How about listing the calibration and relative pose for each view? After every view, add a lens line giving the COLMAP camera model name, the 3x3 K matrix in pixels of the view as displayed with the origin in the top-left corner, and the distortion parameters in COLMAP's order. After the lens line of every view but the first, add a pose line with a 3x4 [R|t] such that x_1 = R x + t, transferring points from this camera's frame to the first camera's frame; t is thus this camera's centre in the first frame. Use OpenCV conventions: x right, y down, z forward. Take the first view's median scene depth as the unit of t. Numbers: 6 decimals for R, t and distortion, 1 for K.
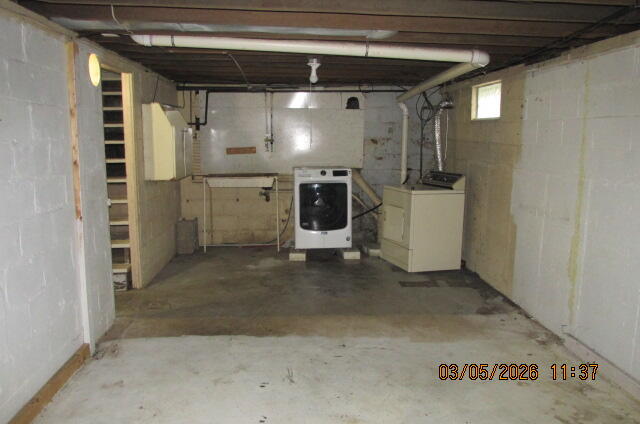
lens RADIAL K [[538.5, 0, 328.3], [0, 538.5, 209.2], [0, 0, 1]] dist [-0.001217, 0.009445]
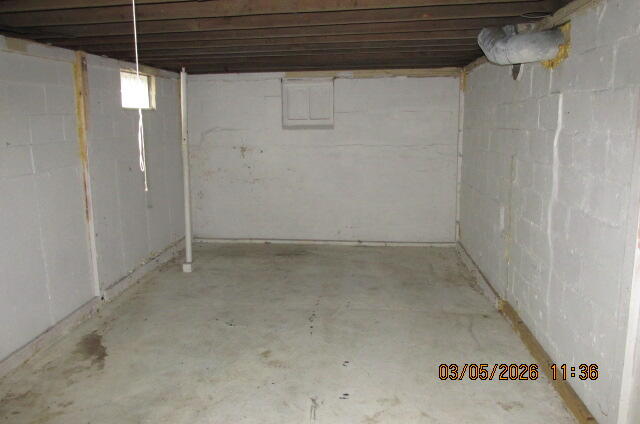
lens RADIAL K [[538.5, 0, 328.3], [0, 538.5, 209.2], [0, 0, 1]] dist [-0.001217, 0.009445]
pose [[-0.987969, -0.006551, 0.154511, -0.231254], [0.041744, 0.950719, 0.307230, -0.266630], [-0.148909, 0.309983, -0.939008, 1.754184]]
